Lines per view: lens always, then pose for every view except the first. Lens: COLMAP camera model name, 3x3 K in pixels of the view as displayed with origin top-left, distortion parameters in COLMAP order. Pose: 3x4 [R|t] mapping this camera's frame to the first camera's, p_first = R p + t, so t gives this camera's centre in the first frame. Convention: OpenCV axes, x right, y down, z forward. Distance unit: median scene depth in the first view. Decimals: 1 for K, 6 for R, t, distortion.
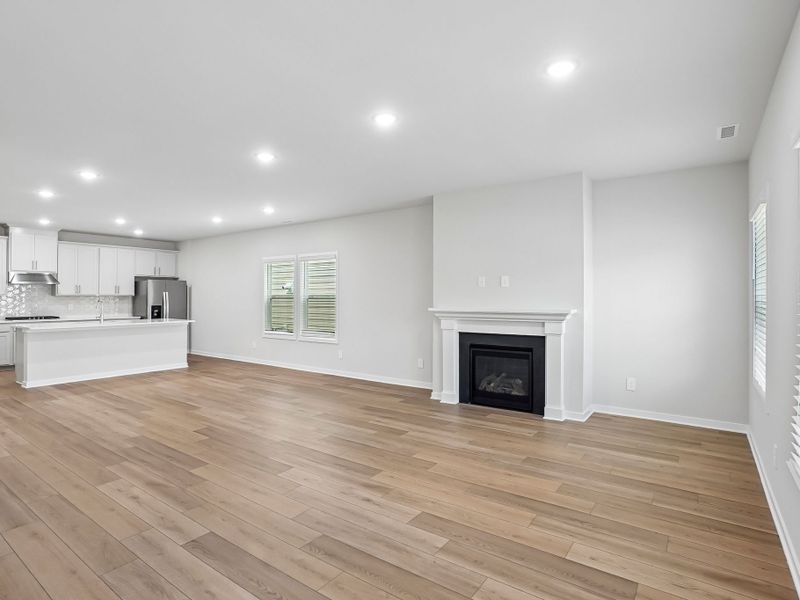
lens RADIAL K [[421.4, 0, 388.3], [0, 421.4, 295.9], [0, 0, 1]] dist [-0.038491, 0.001233]
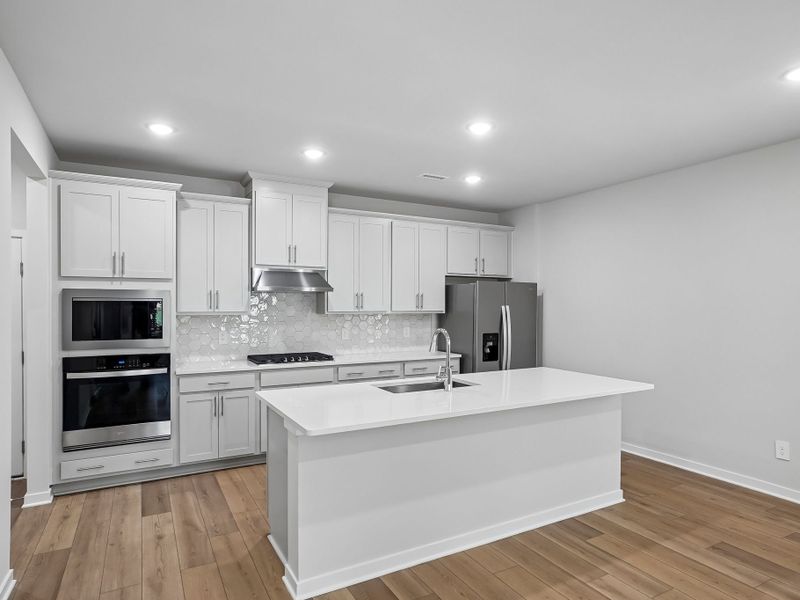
lens RADIAL K [[490.6, 0, 400.0], [0, 490.6, 300.0], [0, 0, 1]] dist [-0.001523, 0.000599]
pose [[0.916273, 0.000726, -0.400554, -0.505481], [-0.001964, 0.999994, -0.002681, -0.017240], [0.400550, 0.003243, 0.916269, 0.501955]]
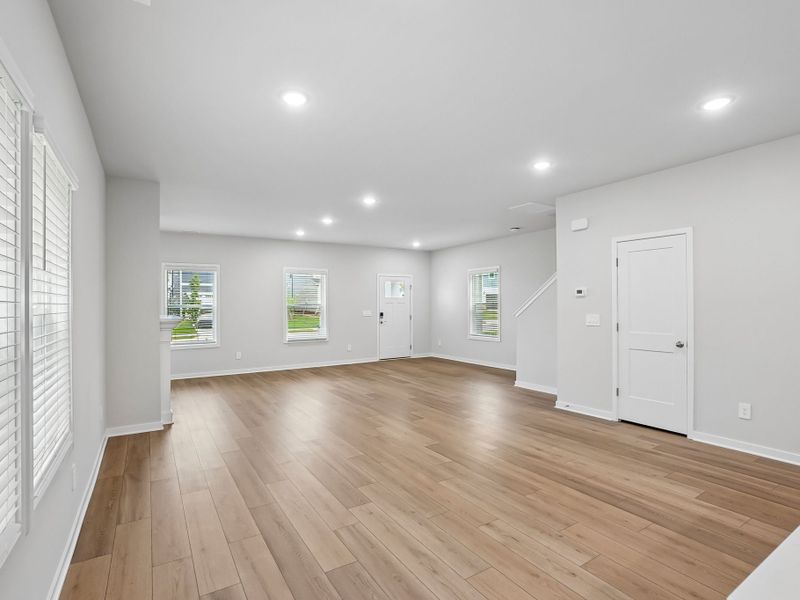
lens RADIAL K [[408.4, 0, 400.0], [0, 408.4, 300.0], [0, 0, 1]] dist [-0.014316, 0.000757]
pose [[-0.934485, 0.012051, 0.355799, -0.432740], [0.010726, 0.999926, -0.005696, -0.004064], [-0.355841, -0.001507, -0.934545, 1.105687]]
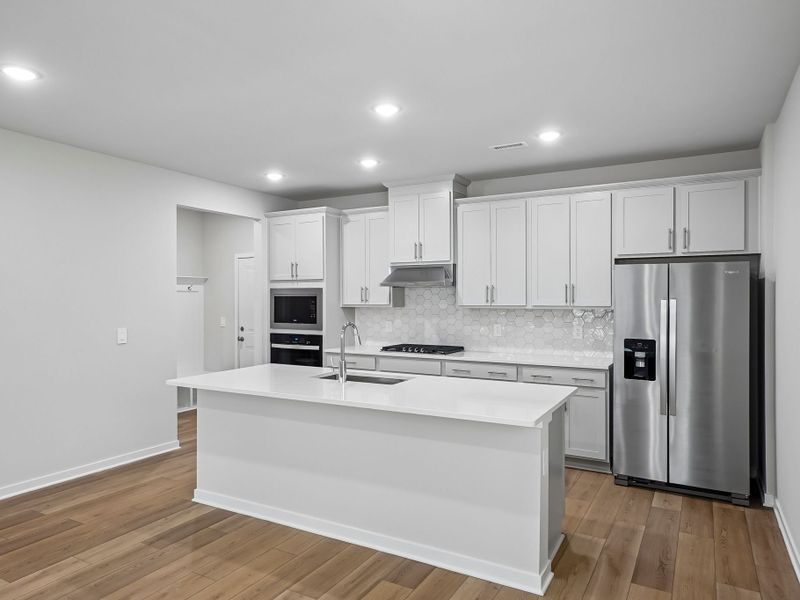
lens RADIAL K [[544.4, 0, 378.9], [0, 544.4, 297.8], [0, 0, 1]] dist [0.005060, 0.003600]
pose [[0.108427, 0.003510, -0.994098, -0.158722], [0.007609, 0.999962, 0.004361, -0.017324], [0.994075, -0.008036, 0.108396, 0.885684]]
